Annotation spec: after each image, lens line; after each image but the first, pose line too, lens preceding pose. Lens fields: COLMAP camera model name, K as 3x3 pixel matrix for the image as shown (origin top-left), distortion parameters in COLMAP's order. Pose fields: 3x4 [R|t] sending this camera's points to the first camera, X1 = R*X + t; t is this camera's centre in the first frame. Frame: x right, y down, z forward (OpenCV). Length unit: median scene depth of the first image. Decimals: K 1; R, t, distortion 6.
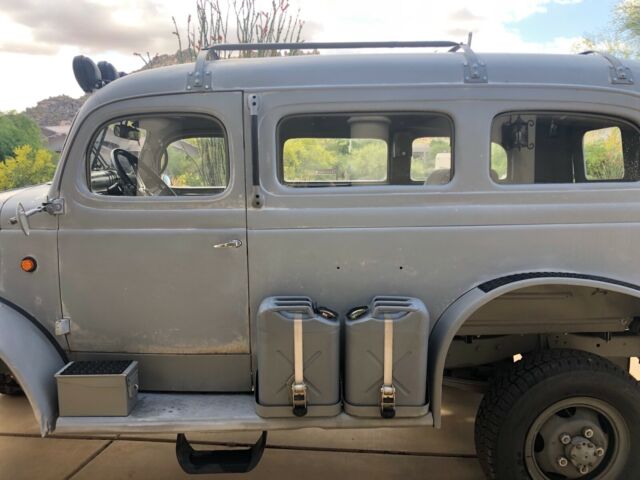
lens RADIAL K [[525.0, 0, 320.0], [0, 525.0, 240.0], [0, 0, 1]] dist [0.009048, -0.001483]
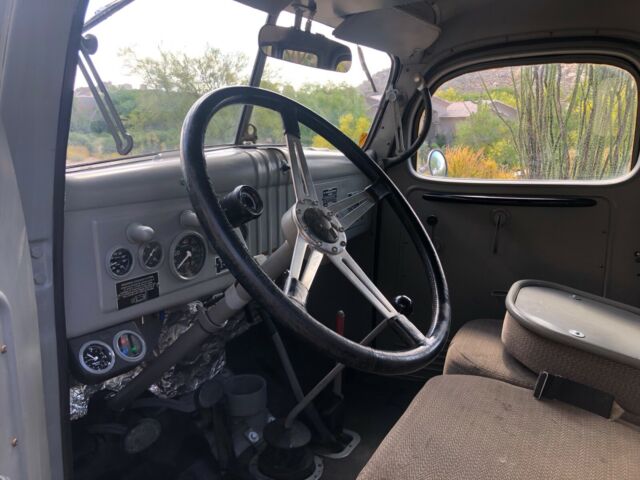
lens RADIAL K [[525.0, 0, 320.0], [0, 525.0, 240.0], [0, 0, 1]] dist [0.009048, -0.001483]
pose [[0.835759, 0.099047, -0.540089, -0.111474], [-0.065029, 0.994528, 0.081759, -0.079026], [0.545232, -0.033209, 0.837627, 0.551784]]
